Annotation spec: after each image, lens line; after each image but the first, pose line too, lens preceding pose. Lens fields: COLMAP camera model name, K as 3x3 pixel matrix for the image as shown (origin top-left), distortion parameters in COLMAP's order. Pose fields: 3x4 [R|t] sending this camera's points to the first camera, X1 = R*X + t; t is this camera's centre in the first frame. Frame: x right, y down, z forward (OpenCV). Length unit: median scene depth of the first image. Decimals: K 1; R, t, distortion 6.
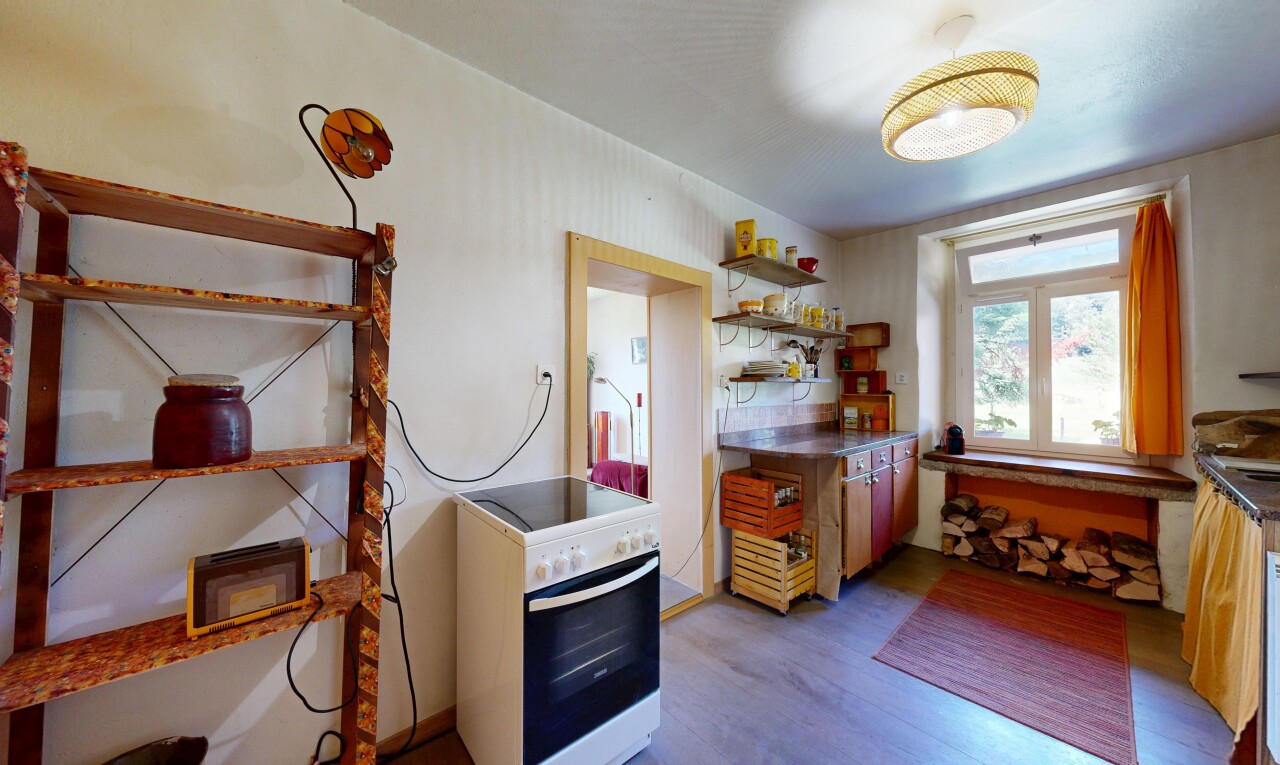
lens RADIAL K [[429.8, 0, 637.2], [0, 429.8, 382.7], [0, 0, 1]] dist [-0.001624, 0.000065]
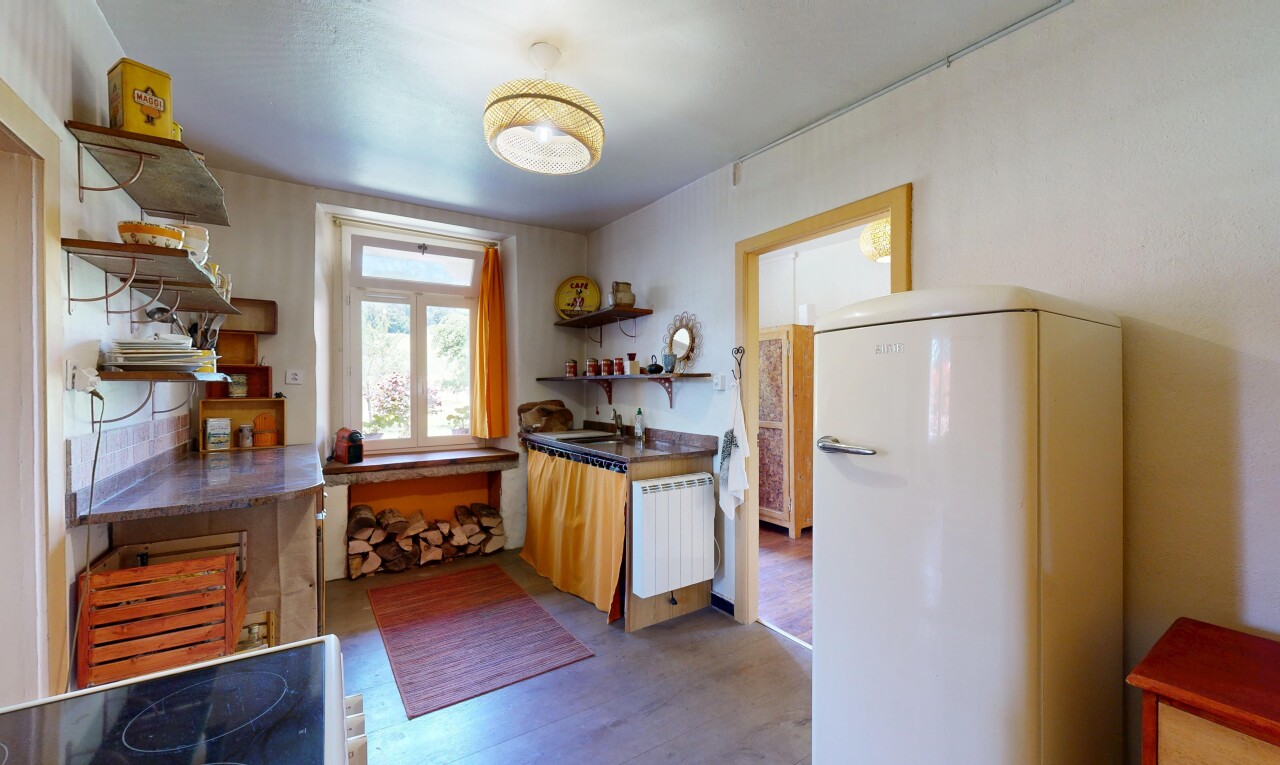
lens RADIAL K [[501.2, 0, 636.5], [0, 501.2, 383.9], [0, 0, 1]] dist [0.000123, 0.000105]
pose [[0.143542, -0.000025, 0.989644, -0.236205], [-0.003829, 0.999992, 0.000581, -0.000806], [-0.989637, -0.003873, 0.143541, 0.306220]]
